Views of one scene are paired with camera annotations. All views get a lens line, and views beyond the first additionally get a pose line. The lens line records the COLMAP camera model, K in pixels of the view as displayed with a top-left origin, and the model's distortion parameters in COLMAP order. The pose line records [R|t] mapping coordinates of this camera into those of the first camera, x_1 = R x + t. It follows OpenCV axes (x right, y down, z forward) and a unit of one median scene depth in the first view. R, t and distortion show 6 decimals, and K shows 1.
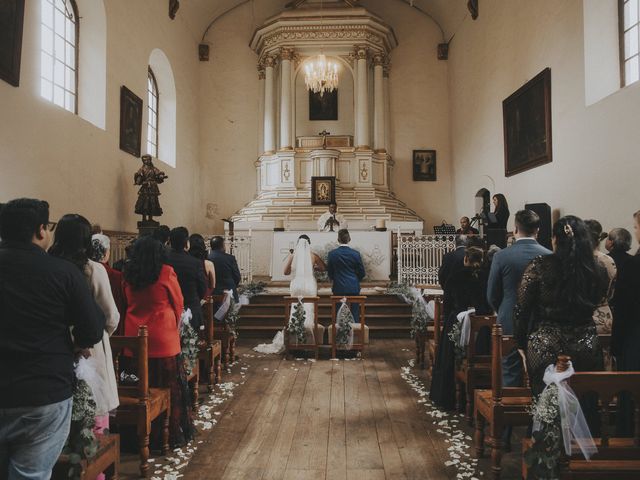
lens RADIAL K [[795.4, 0, 319.4], [0, 795.4, 215.2], [0, 0, 1]] dist [-0.025228, 0.043227]
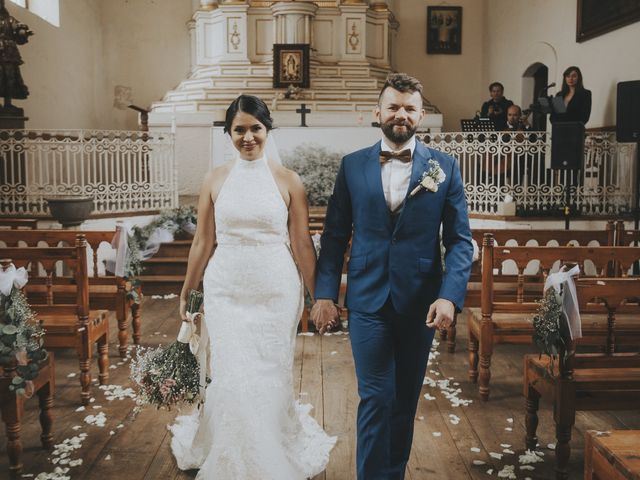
lens RADIAL K [[795.4, 0, 319.4], [0, 795.4, 215.2], [0, 0, 1]] dist [-0.025228, 0.043227]
pose [[0.999510, 0.002370, 0.031204, 0.007863], [-0.005684, 0.994292, 0.106540, 0.021515], [-0.030774, -0.106665, 0.993819, 0.336034]]
